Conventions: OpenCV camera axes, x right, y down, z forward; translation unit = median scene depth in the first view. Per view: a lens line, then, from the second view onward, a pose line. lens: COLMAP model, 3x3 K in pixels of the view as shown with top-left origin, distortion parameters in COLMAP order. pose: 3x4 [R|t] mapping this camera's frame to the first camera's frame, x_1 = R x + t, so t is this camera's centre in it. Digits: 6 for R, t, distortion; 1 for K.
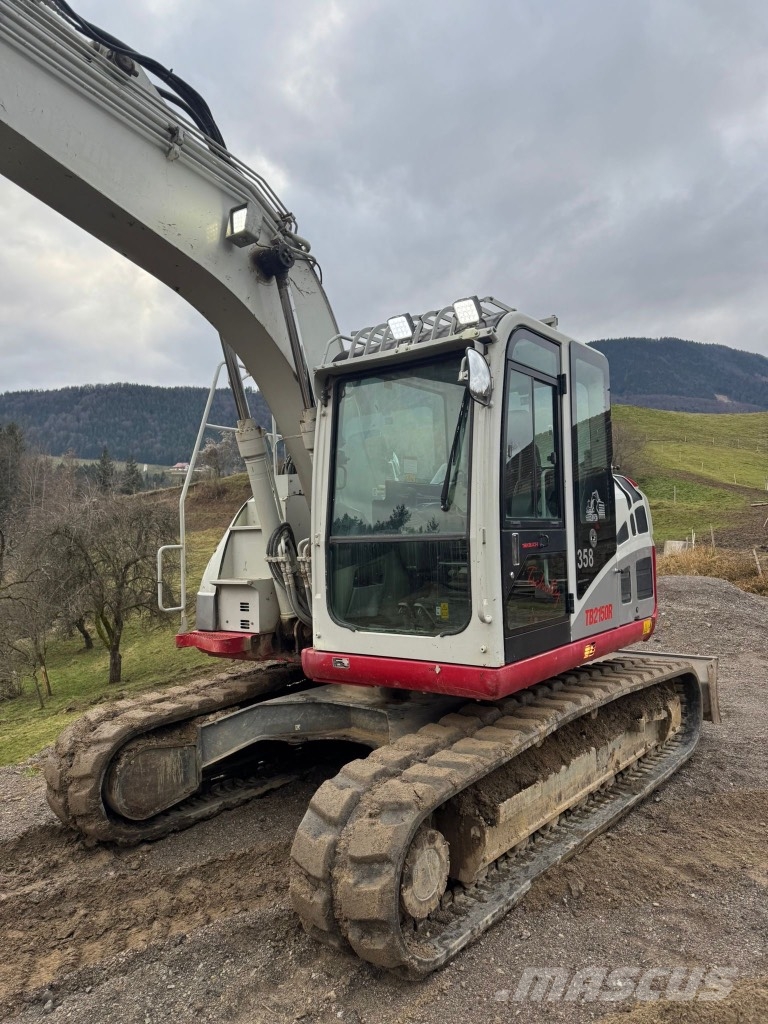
lens RADIAL K [[723.5, 0, 382.3], [0, 723.5, 514.8], [0, 0, 1]] dist [0.062161, -0.108735]
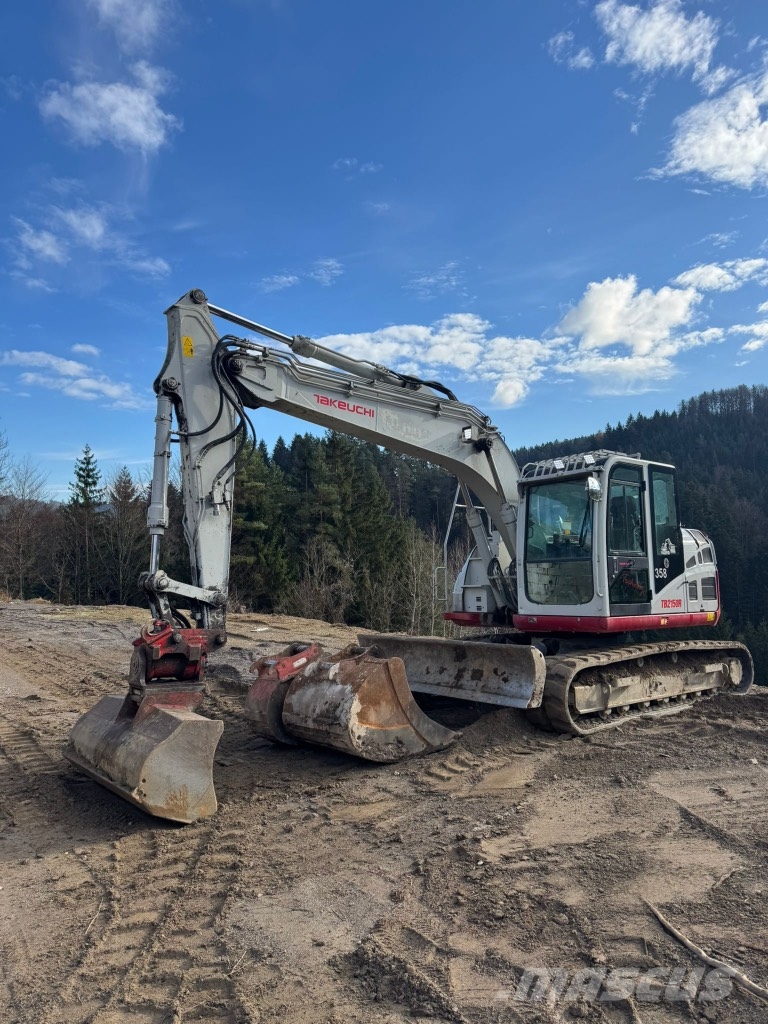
lens RADIAL K [[723.5, 0, 382.3], [0, 723.5, 514.8], [0, 0, 1]] dist [0.062161, -0.108735]
pose [[0.973783, -0.011906, -0.227165, 0.000933], [-0.003963, 0.997590, -0.069273, 0.043014], [0.227442, 0.068358, 0.971389, -1.085323]]
